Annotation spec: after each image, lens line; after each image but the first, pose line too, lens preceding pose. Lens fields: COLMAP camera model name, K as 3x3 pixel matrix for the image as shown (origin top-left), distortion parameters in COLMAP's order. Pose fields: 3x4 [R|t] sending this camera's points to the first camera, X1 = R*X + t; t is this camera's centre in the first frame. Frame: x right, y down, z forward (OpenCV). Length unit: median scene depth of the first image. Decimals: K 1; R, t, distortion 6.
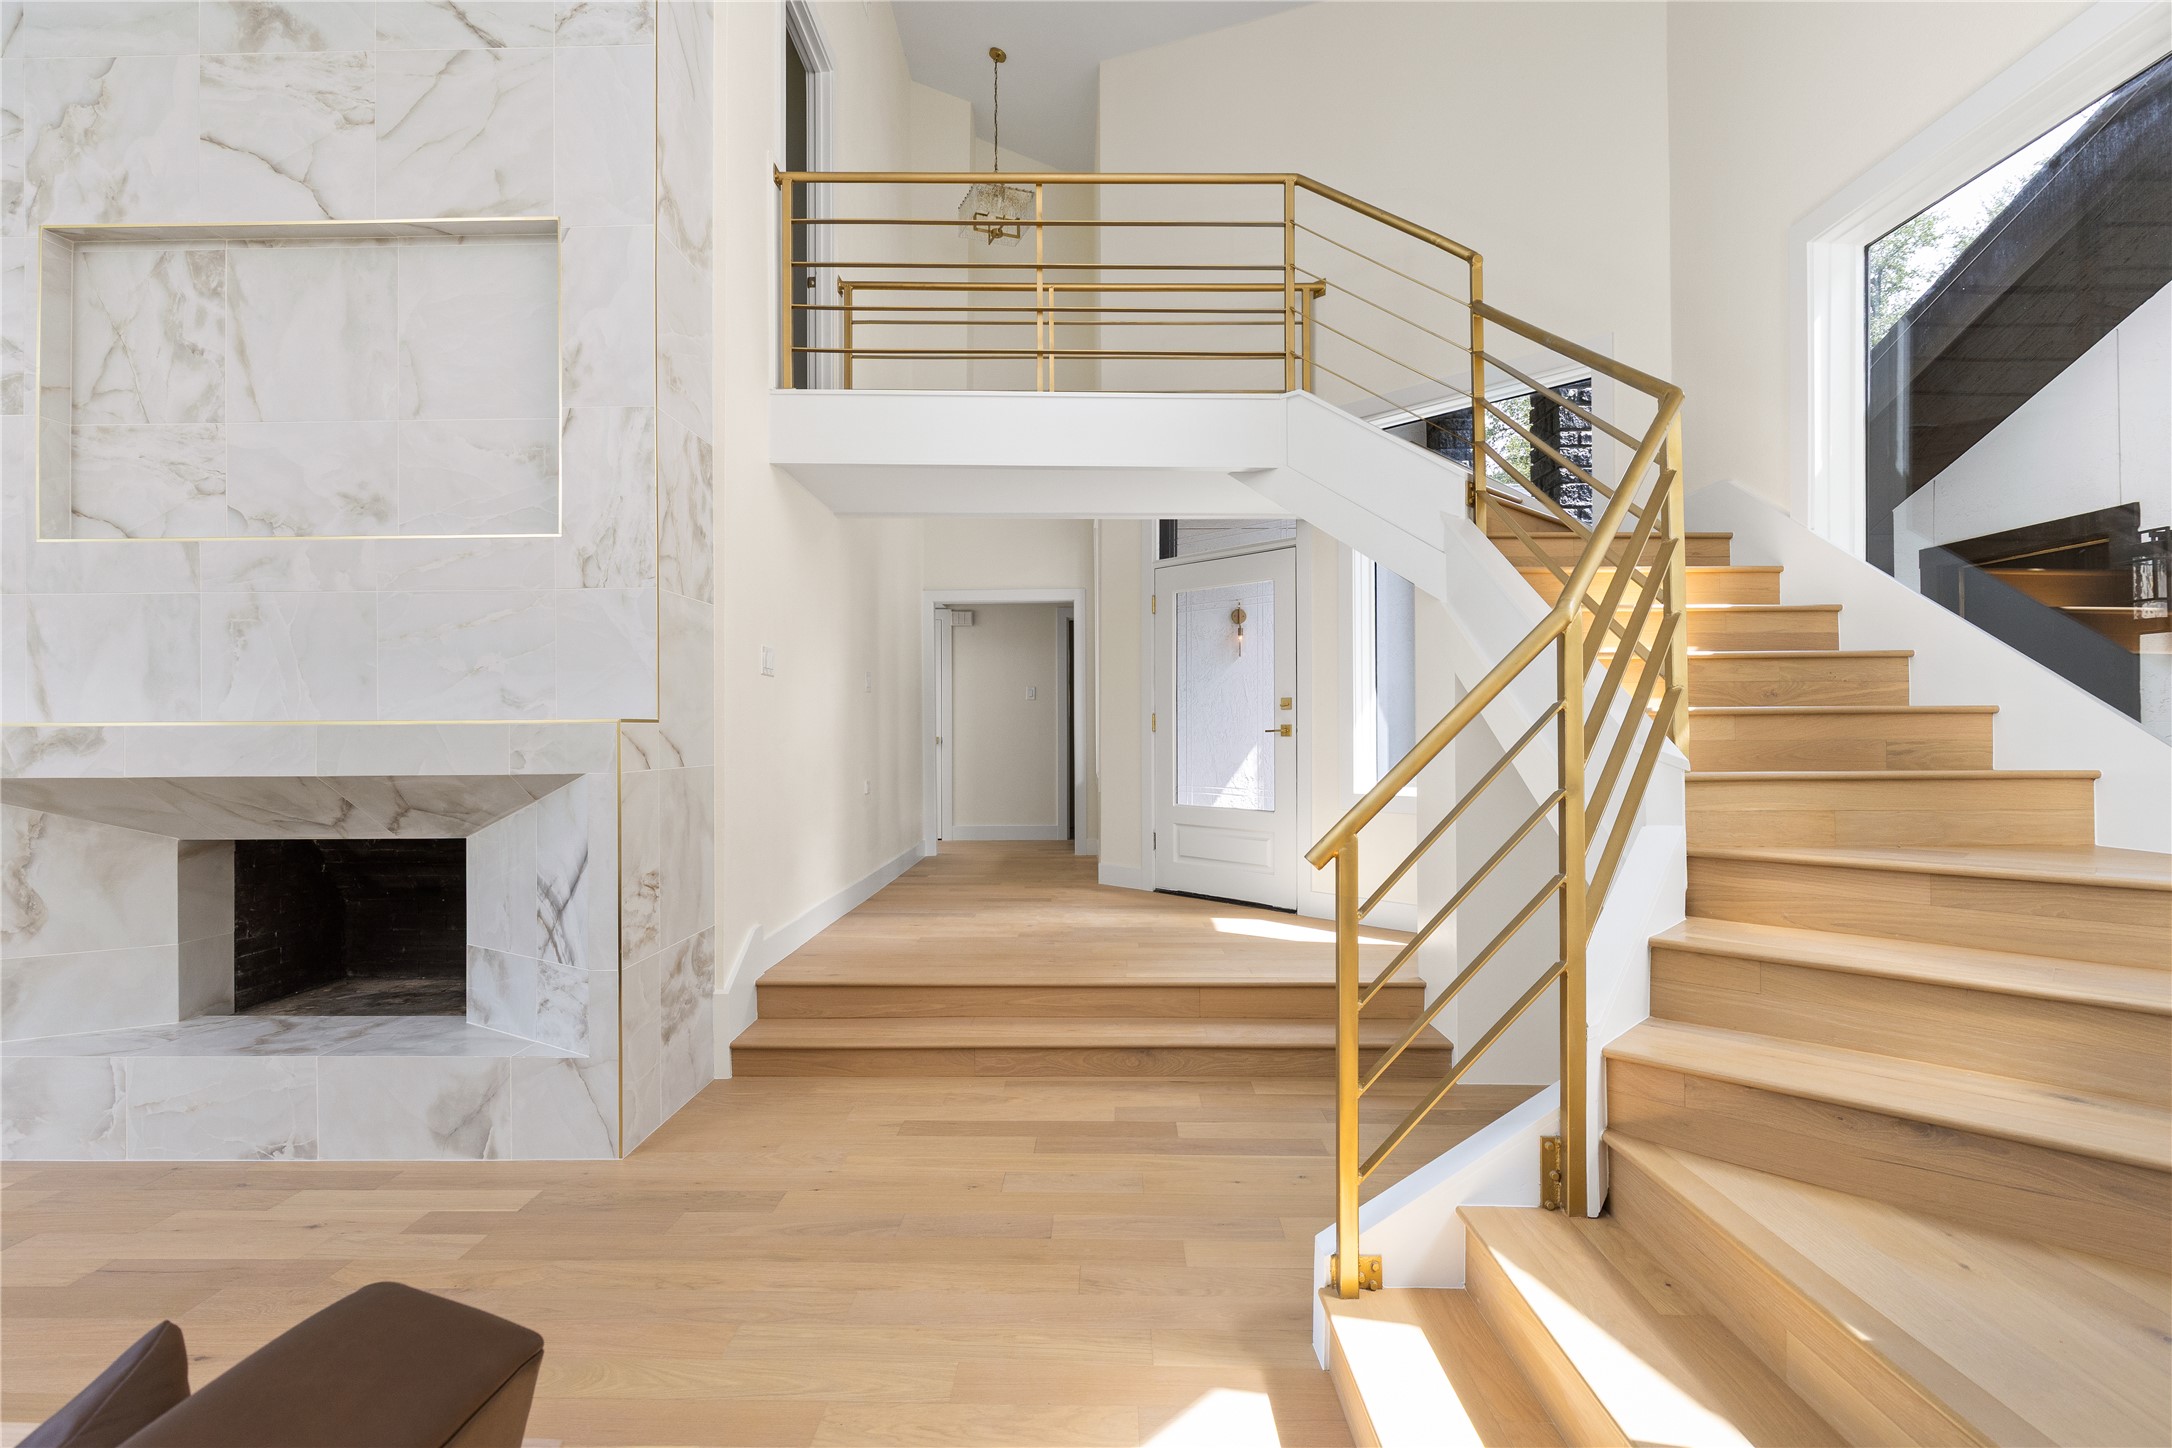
lens RADIAL K [[1022.2, 0, 1101.2], [0, 1022.2, 722.5], [0, 0, 1]] dist [-0.006208, 0.001822]
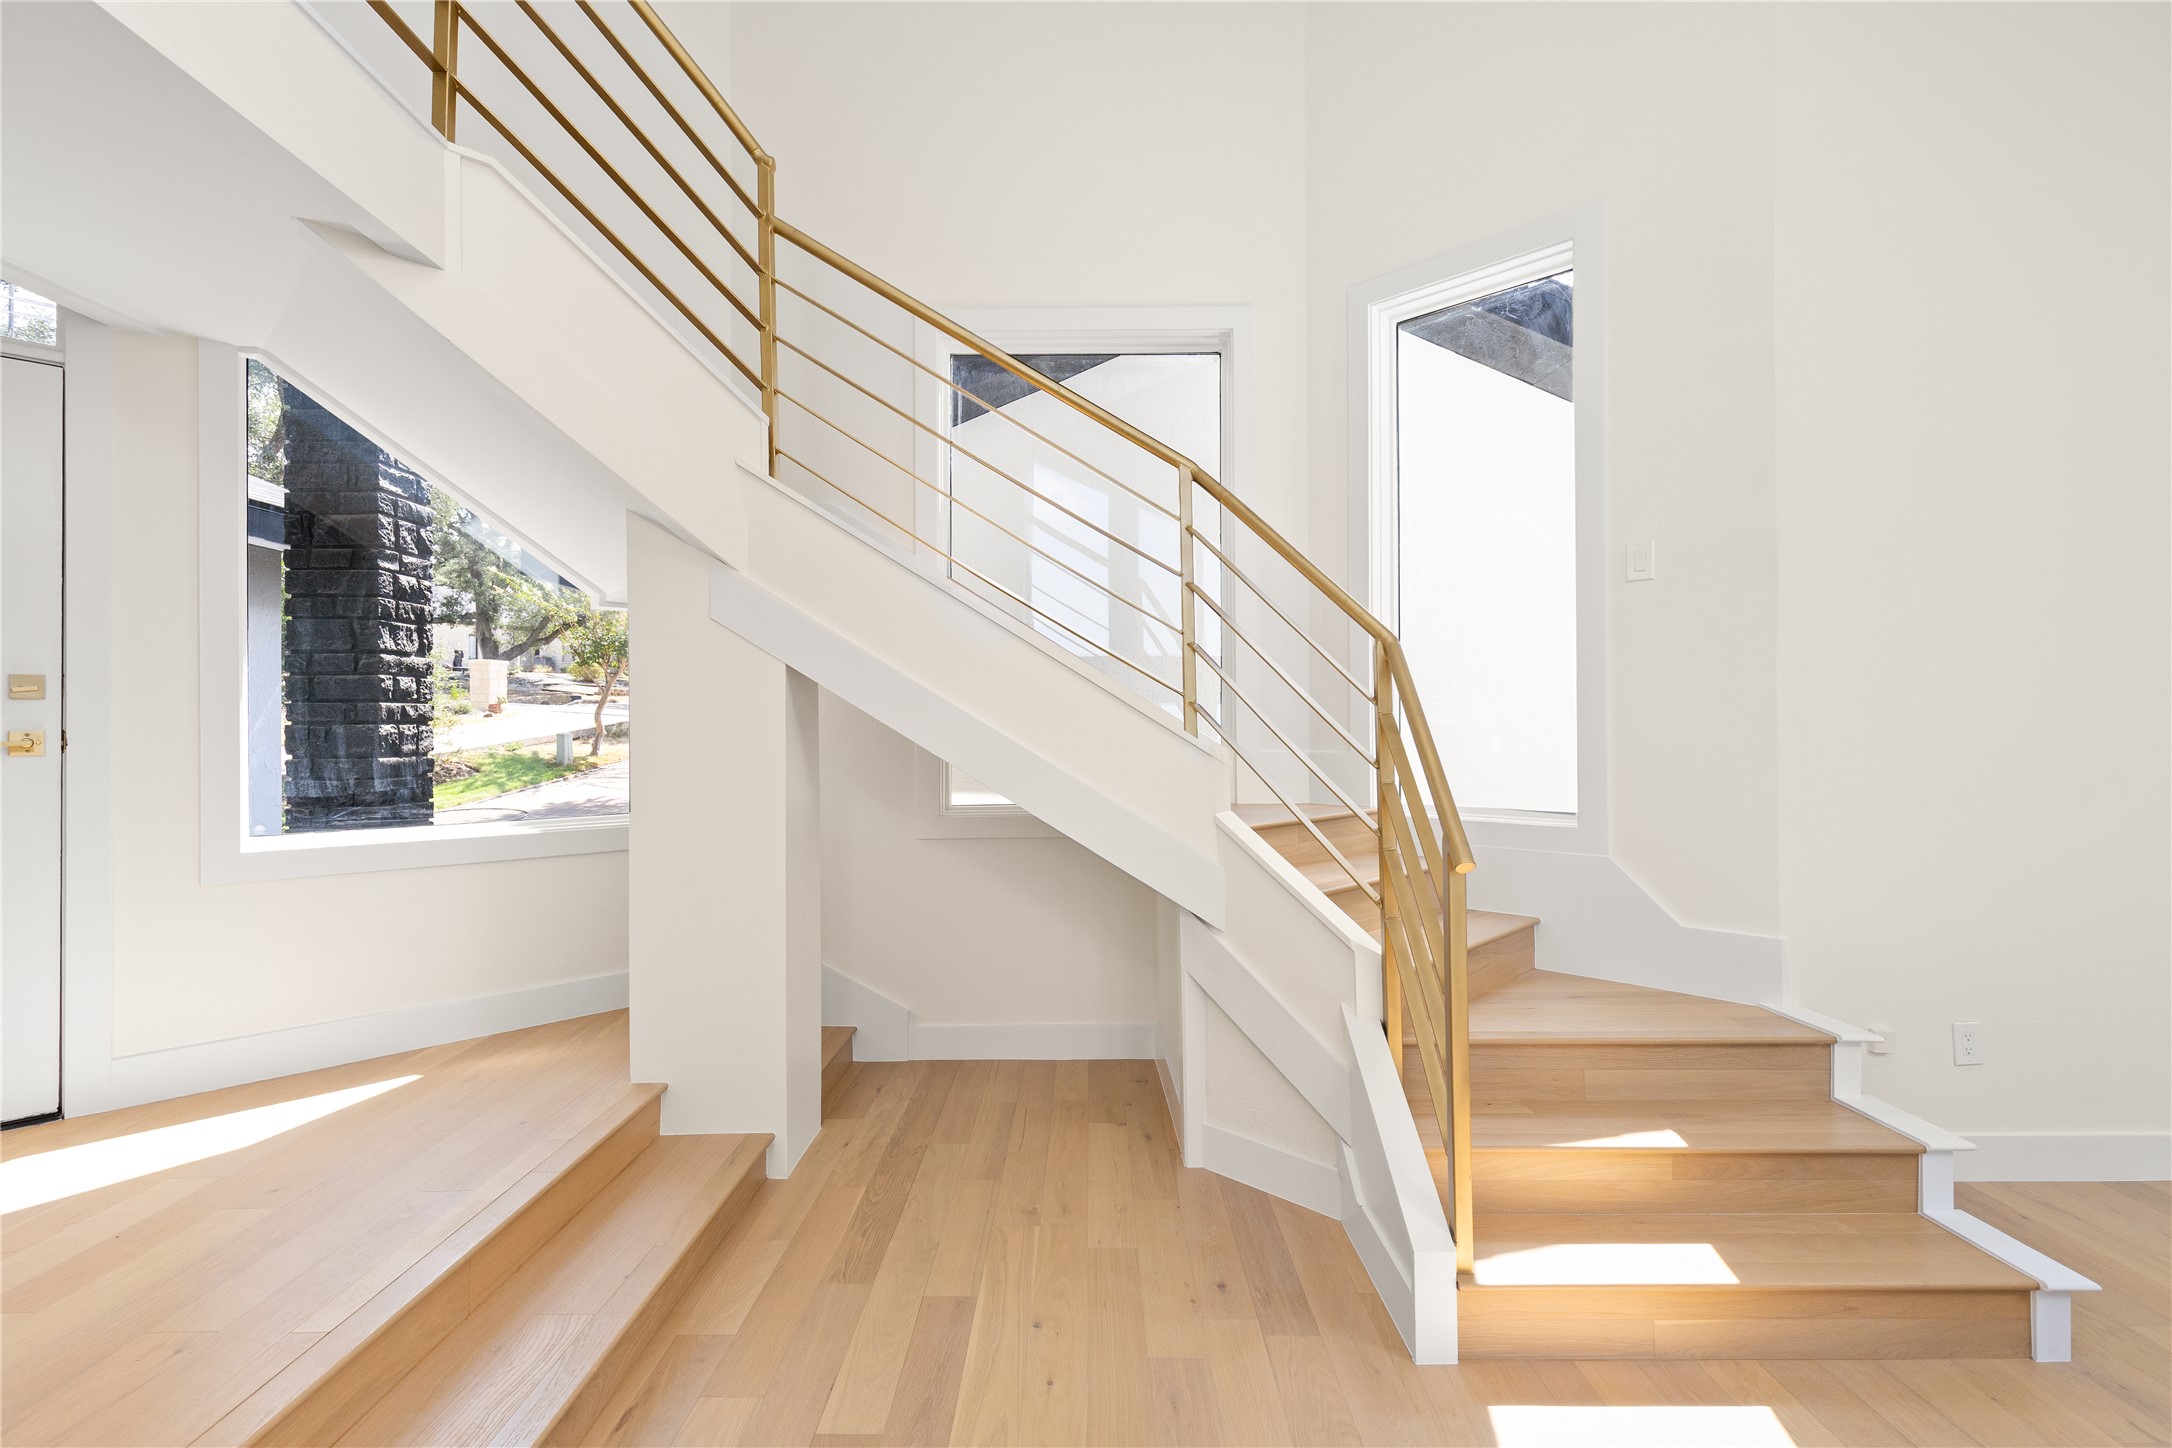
lens RADIAL K [[981.9, 0, 1092.6], [0, 981.9, 728.8], [0, 0, 1]] dist [0.009087, -0.002096]
pose [[-0.011304, 0.003890, 0.999929, -0.466993], [-0.004919, 0.999980, -0.003946, 0.000520], [-0.999924, -0.004963, -0.011285, 0.837236]]
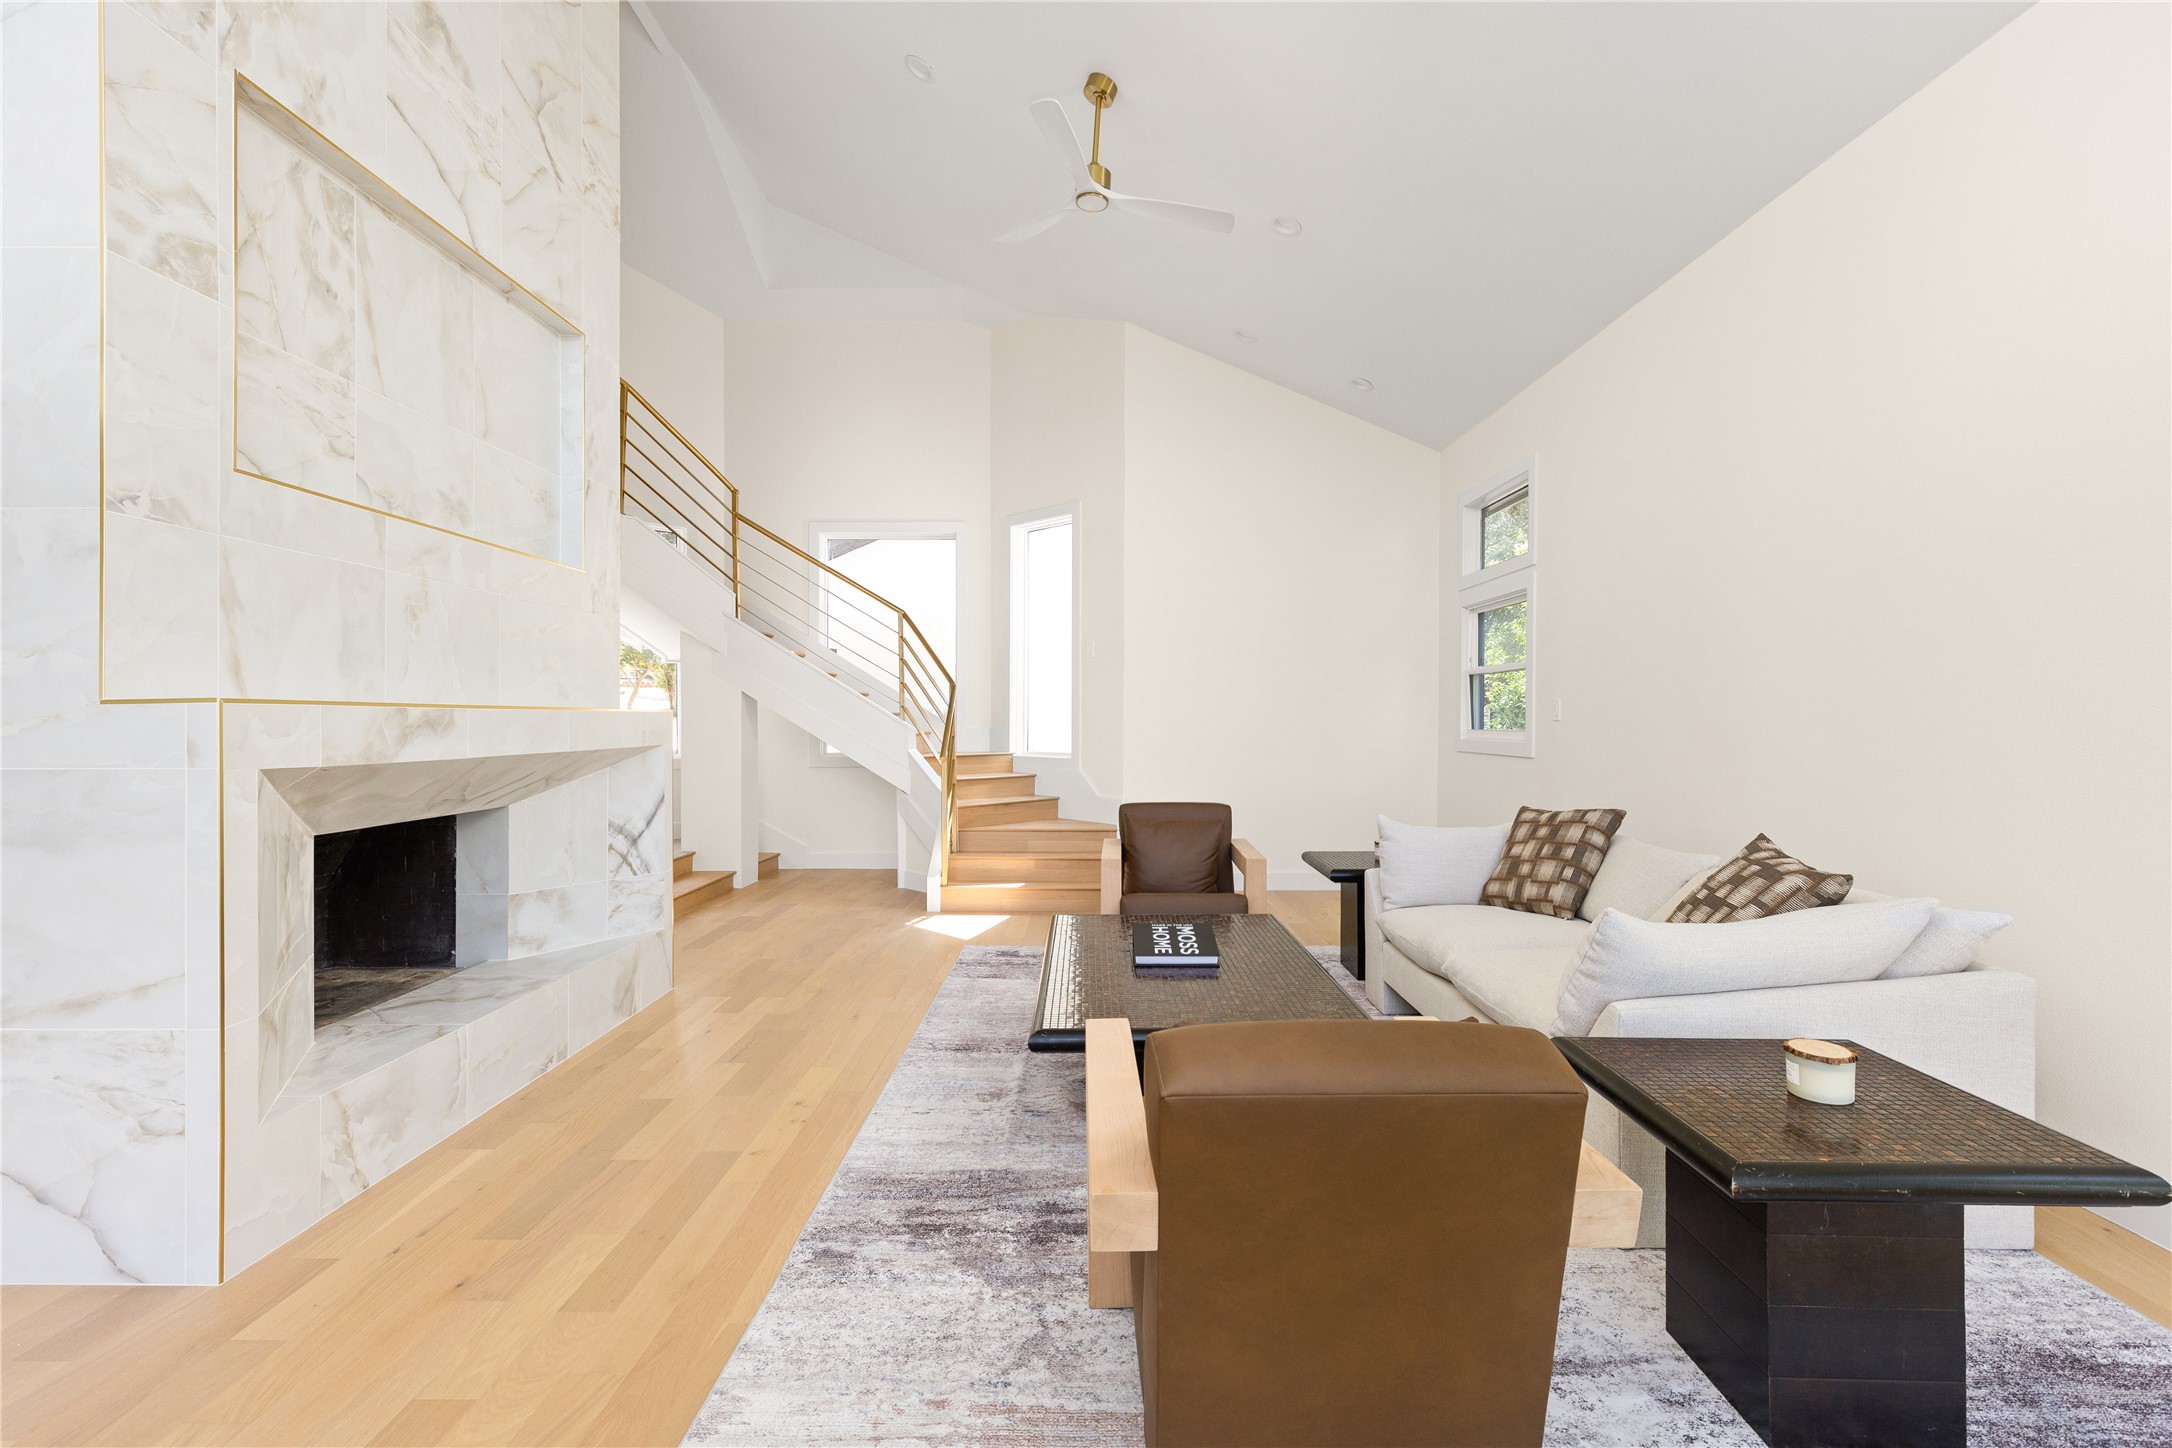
lens RADIAL K [[981.9, 0, 1083.2], [0, 981.9, 721.6], [0, 0, 1]] dist [0.009087, -0.002096]
pose [[-0.007801, 0.003039, 0.999965, -1.816202], [-0.007566, 0.999967, -0.003098, 0.013778], [-0.999941, -0.007590, -0.007778, 0.346090]]
